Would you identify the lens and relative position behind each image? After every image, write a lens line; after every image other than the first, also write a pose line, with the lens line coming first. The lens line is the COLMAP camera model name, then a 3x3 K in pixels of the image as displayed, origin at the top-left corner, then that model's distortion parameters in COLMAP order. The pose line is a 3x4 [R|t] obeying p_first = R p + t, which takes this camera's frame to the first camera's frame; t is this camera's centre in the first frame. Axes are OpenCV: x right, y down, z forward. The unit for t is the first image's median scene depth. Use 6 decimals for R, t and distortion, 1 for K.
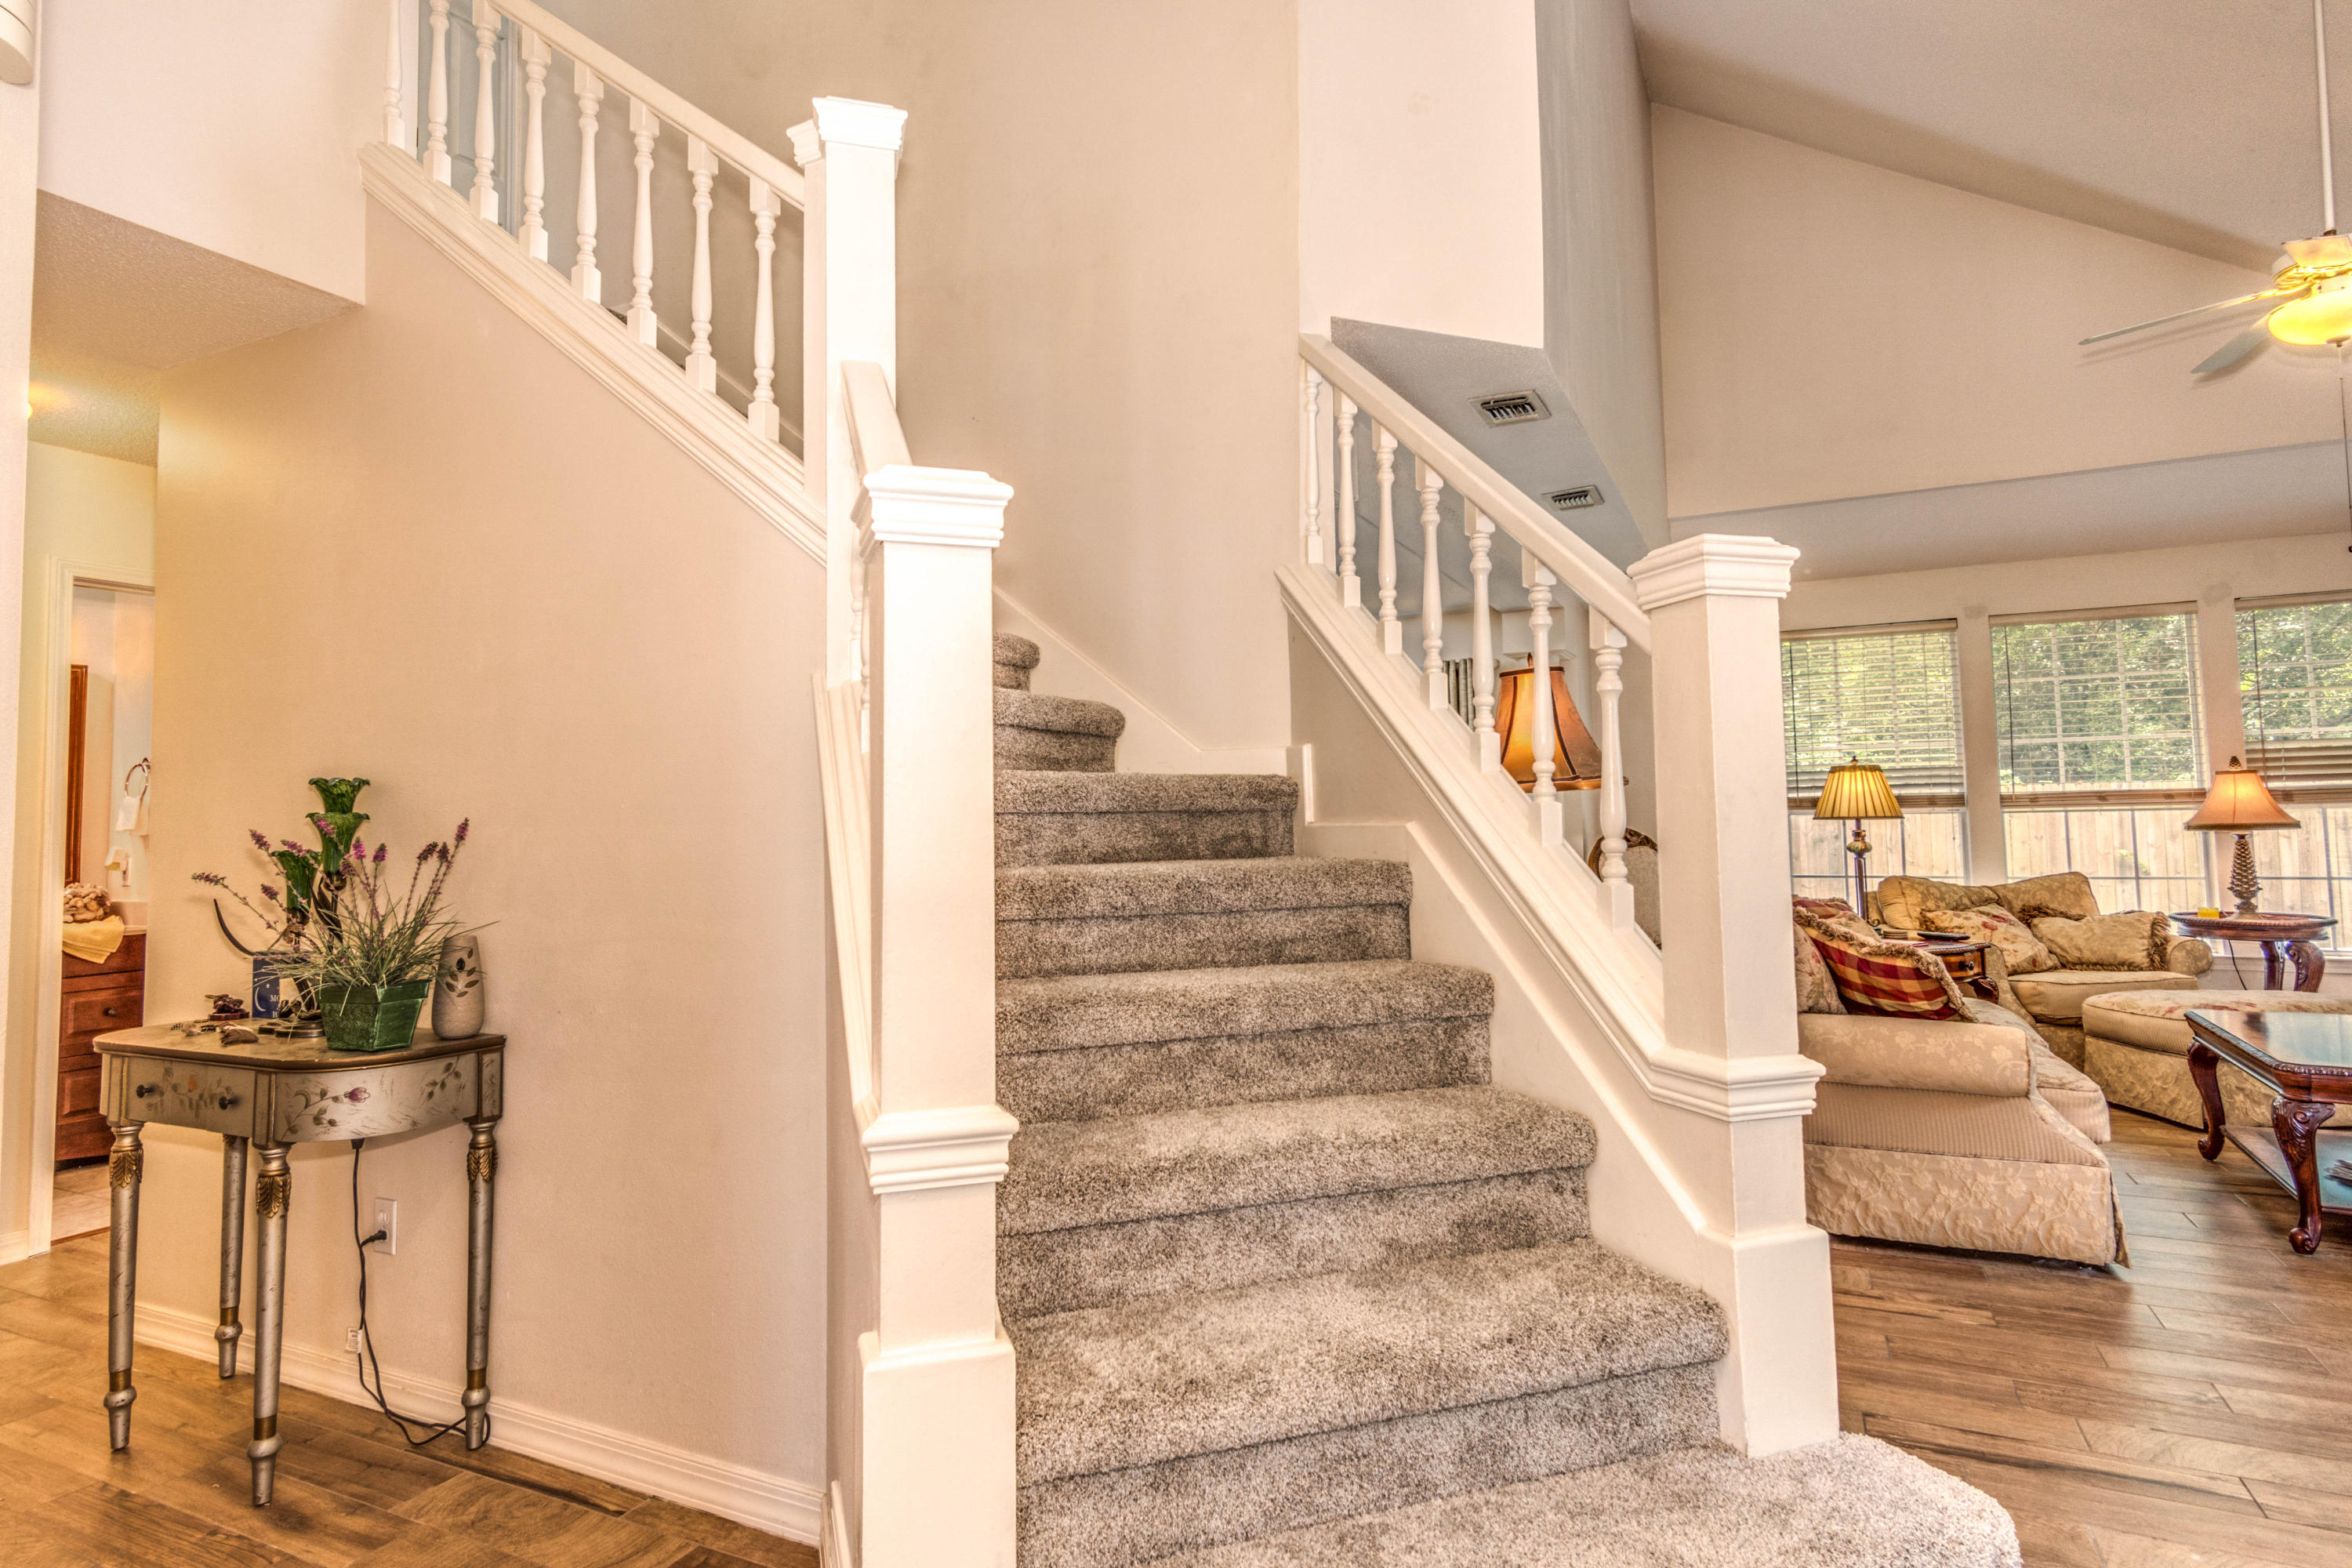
lens RADIAL K [[1252.2, 0, 1169.4], [0, 1252.2, 749.5], [0, 0, 1]] dist [0.002893, 0.002195]
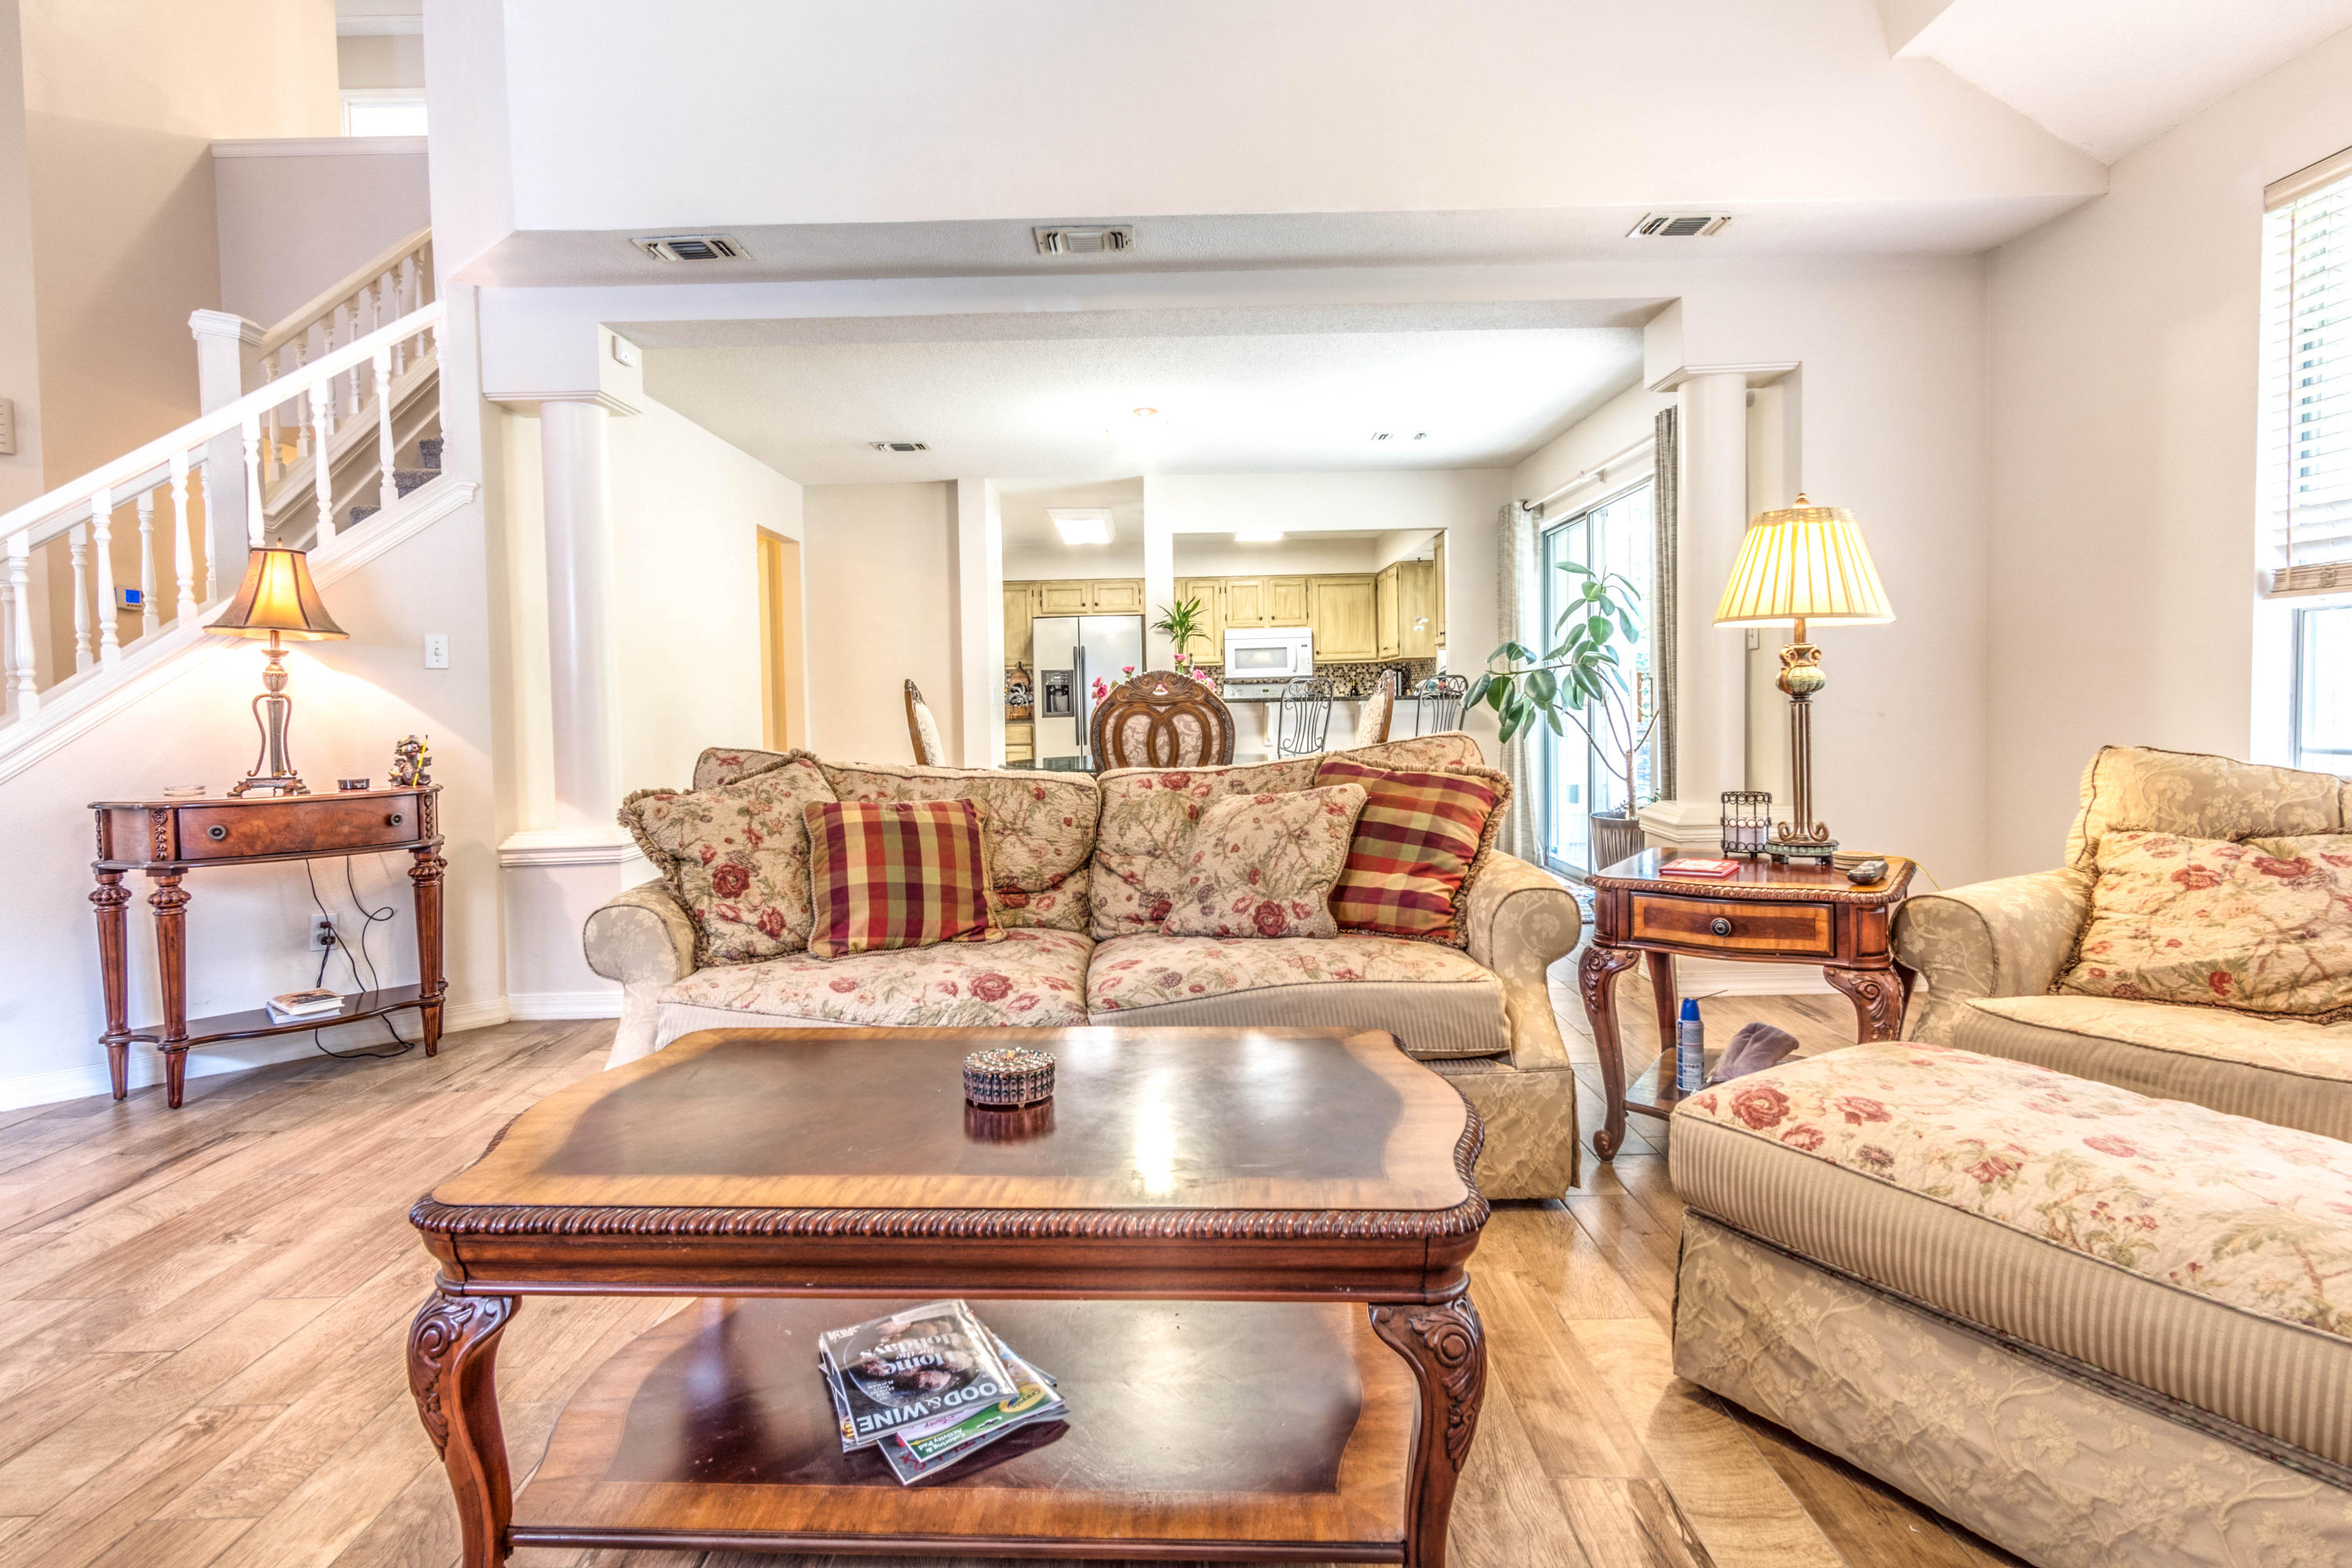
lens RADIAL K [[1252.2, 0, 1169.4], [0, 1252.2, 749.5], [0, 0, 1]] dist [0.002893, 0.002195]
pose [[0.442022, 0.041241, -0.896056, 0.896769], [0.064570, 0.994888, 0.077642, 0.051489], [0.894677, -0.092178, 0.437099, 0.566019]]
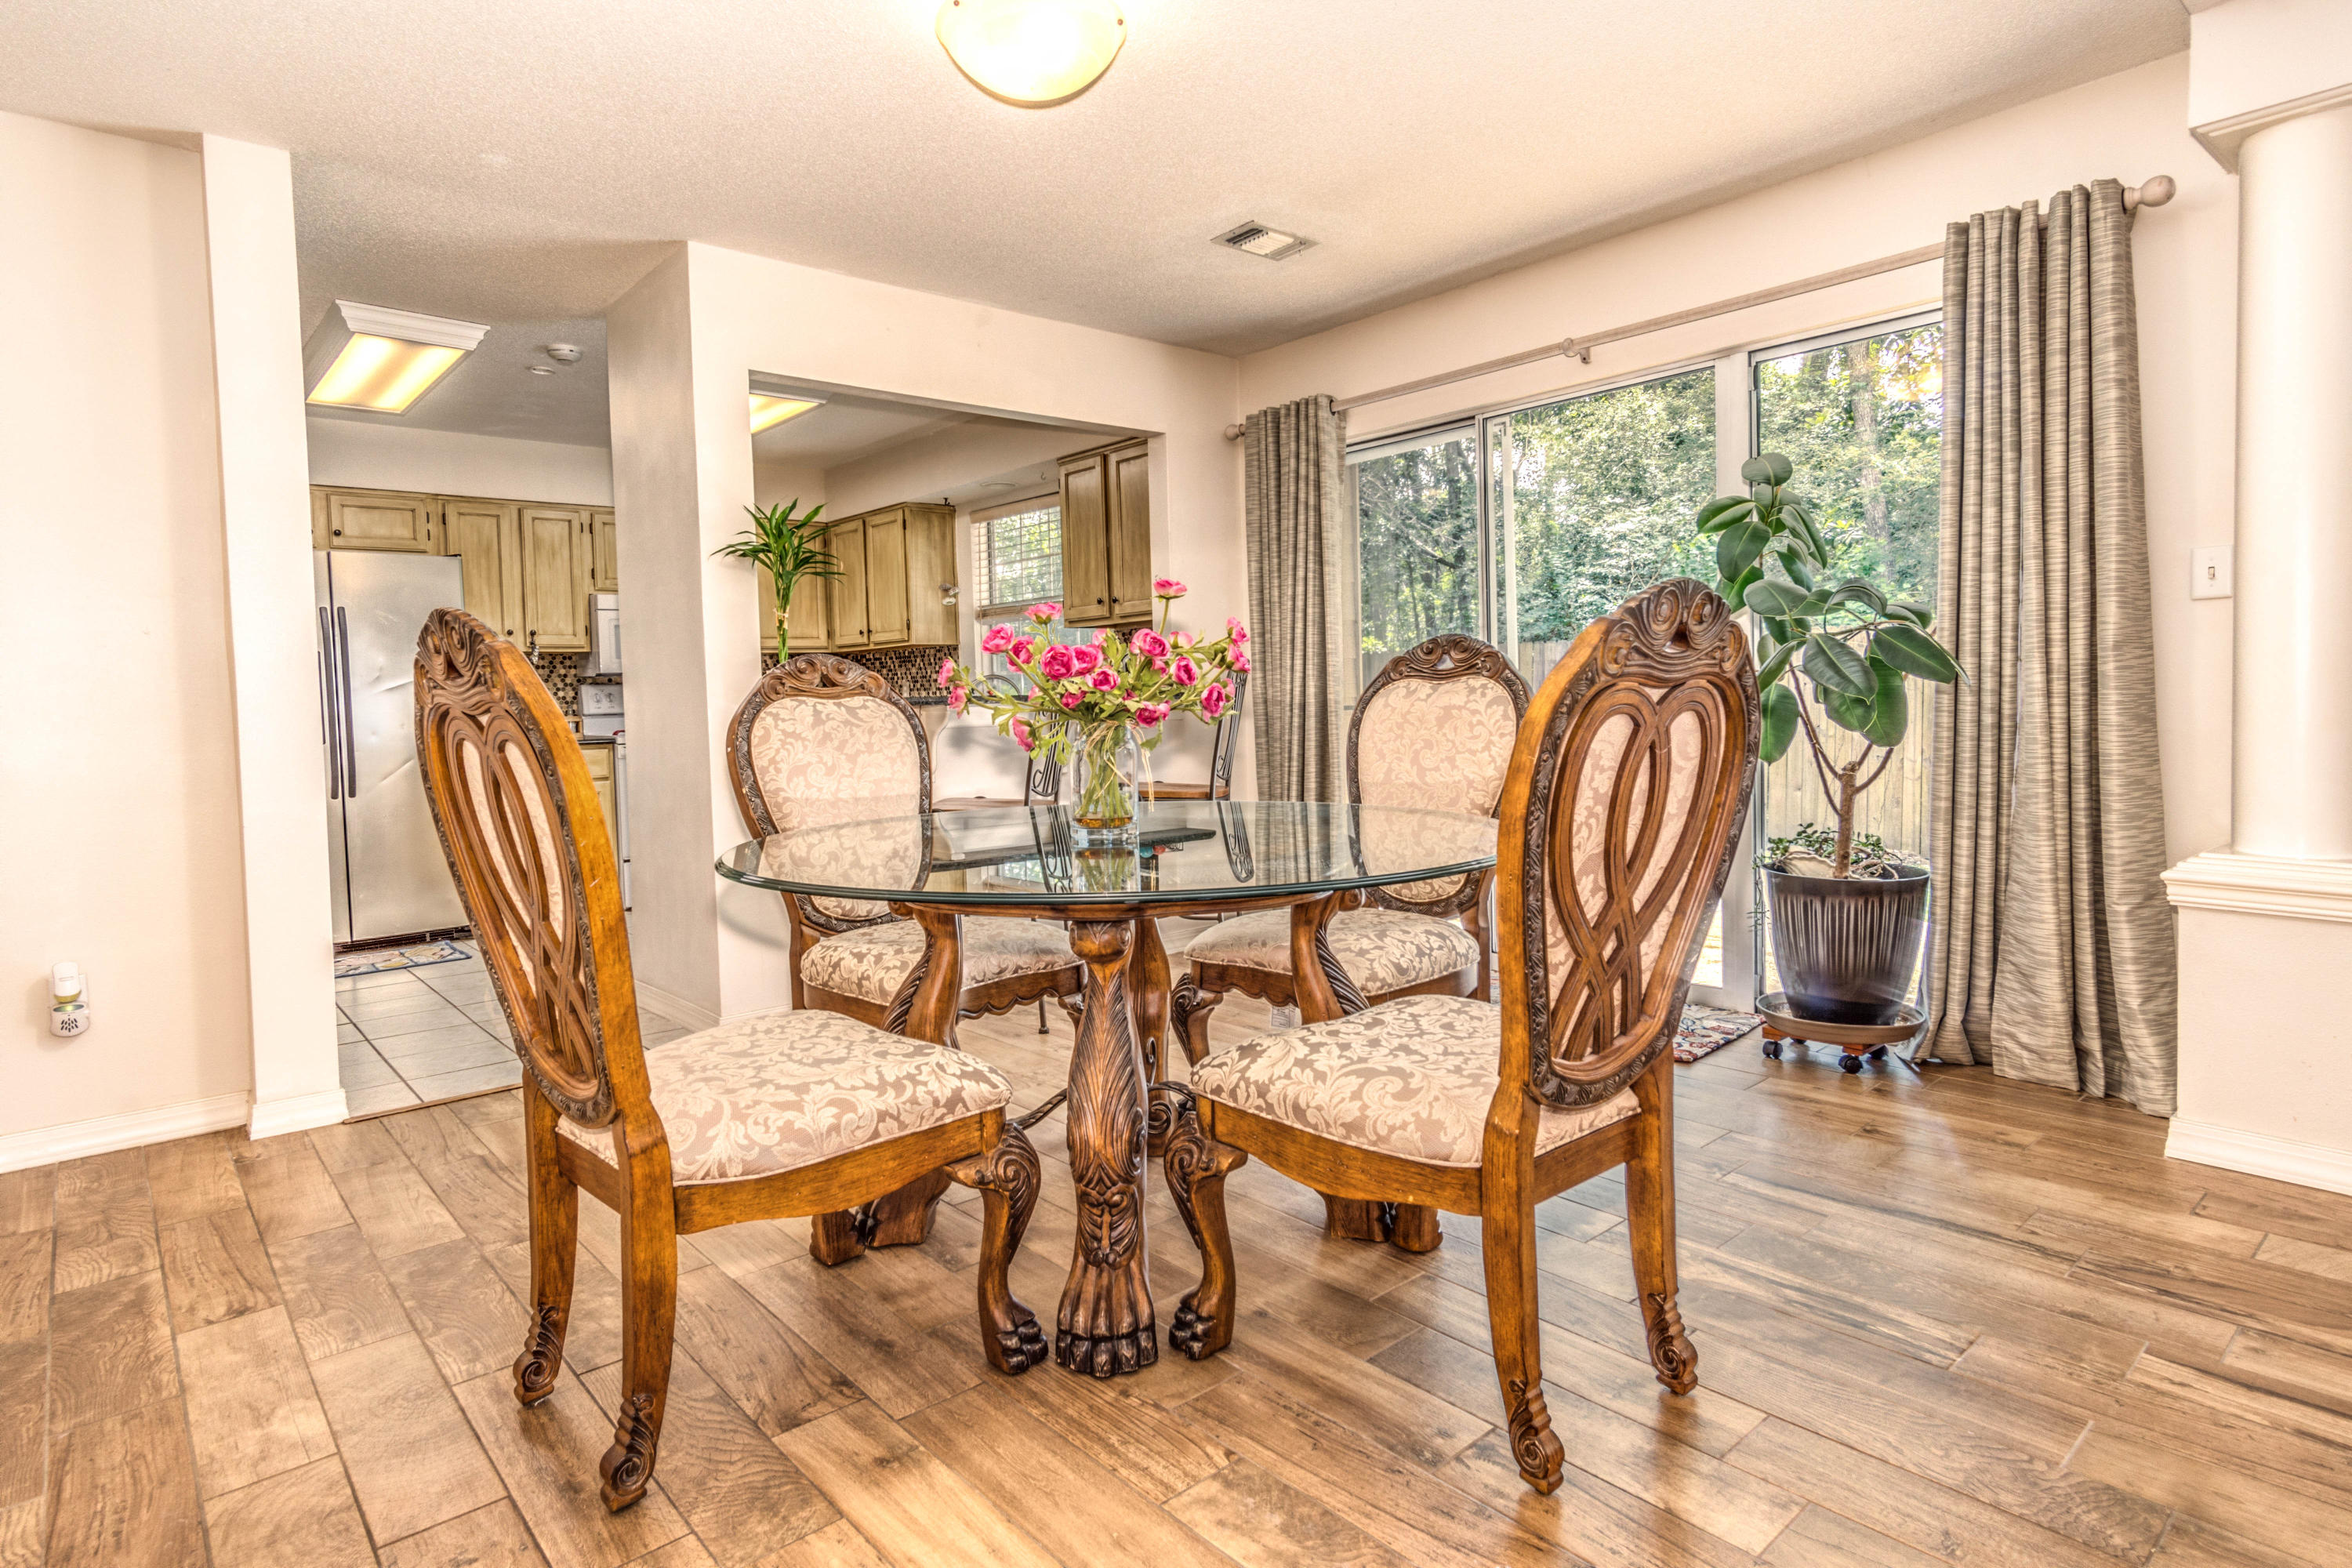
lens RADIAL K [[1252.2, 0, 1169.4], [0, 1252.2, 749.5], [0, 0, 1]] dist [0.002893, 0.002195]
pose [[0.920773, 0.006779, -0.390040, 0.160860], [0.035518, 0.994239, 0.101128, 0.068525], [0.388479, -0.106969, 0.915228, 0.625454]]
